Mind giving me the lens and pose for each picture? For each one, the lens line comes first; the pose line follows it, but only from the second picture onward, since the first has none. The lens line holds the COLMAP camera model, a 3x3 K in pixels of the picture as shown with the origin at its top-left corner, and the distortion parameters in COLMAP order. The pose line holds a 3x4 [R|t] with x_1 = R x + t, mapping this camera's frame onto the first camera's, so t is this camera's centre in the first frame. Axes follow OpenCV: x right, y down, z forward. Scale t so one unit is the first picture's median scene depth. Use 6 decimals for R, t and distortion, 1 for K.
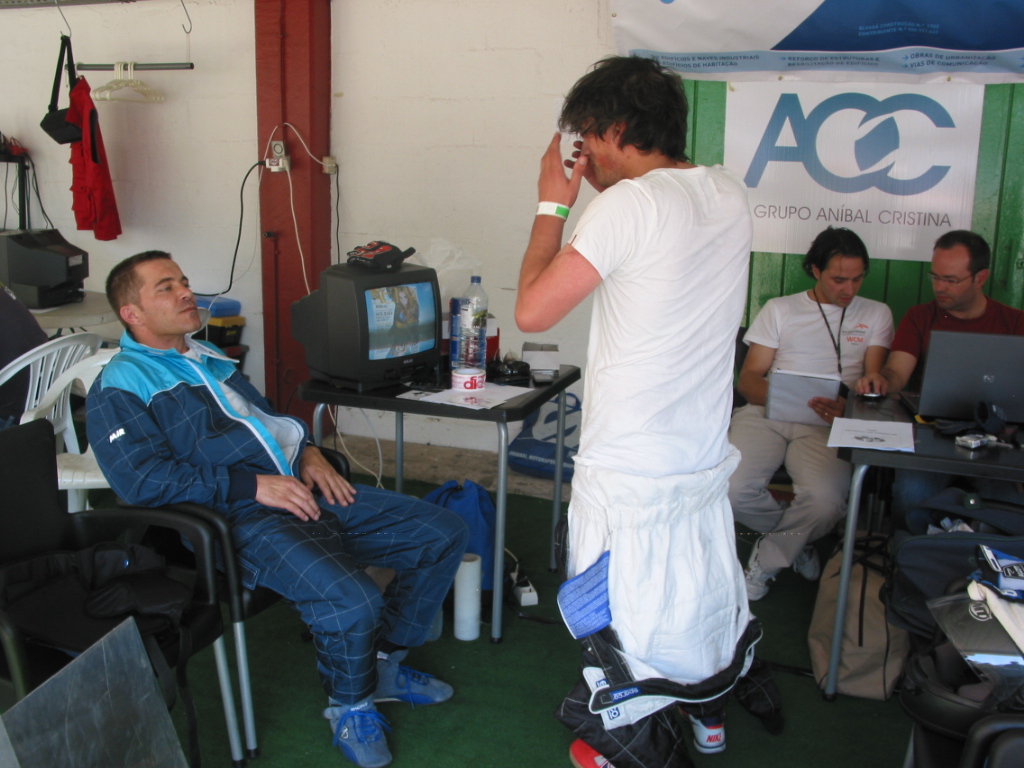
lens RADIAL K [[1010.0, 0, 512.0], [0, 1010.0, 384.0], [0, 0, 1]] dist [-0.103021, 0.009731]
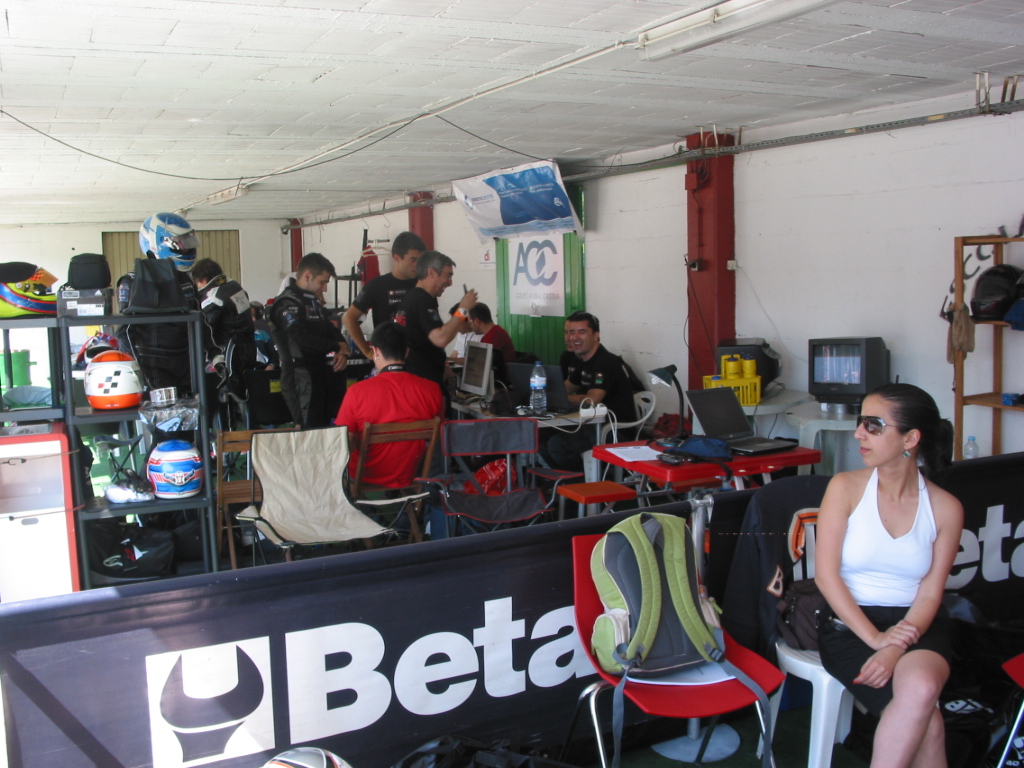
lens RADIAL K [[1010.0, 0, 512.0], [0, 1010.0, 384.0], [0, 0, 1]] dist [-0.103021, 0.009731]
pose [[0.733392, 0.032591, -0.679025, 1.838935], [-0.097844, 0.993511, -0.057992, 0.156818], [0.672728, 0.108970, 0.731821, -0.639387]]
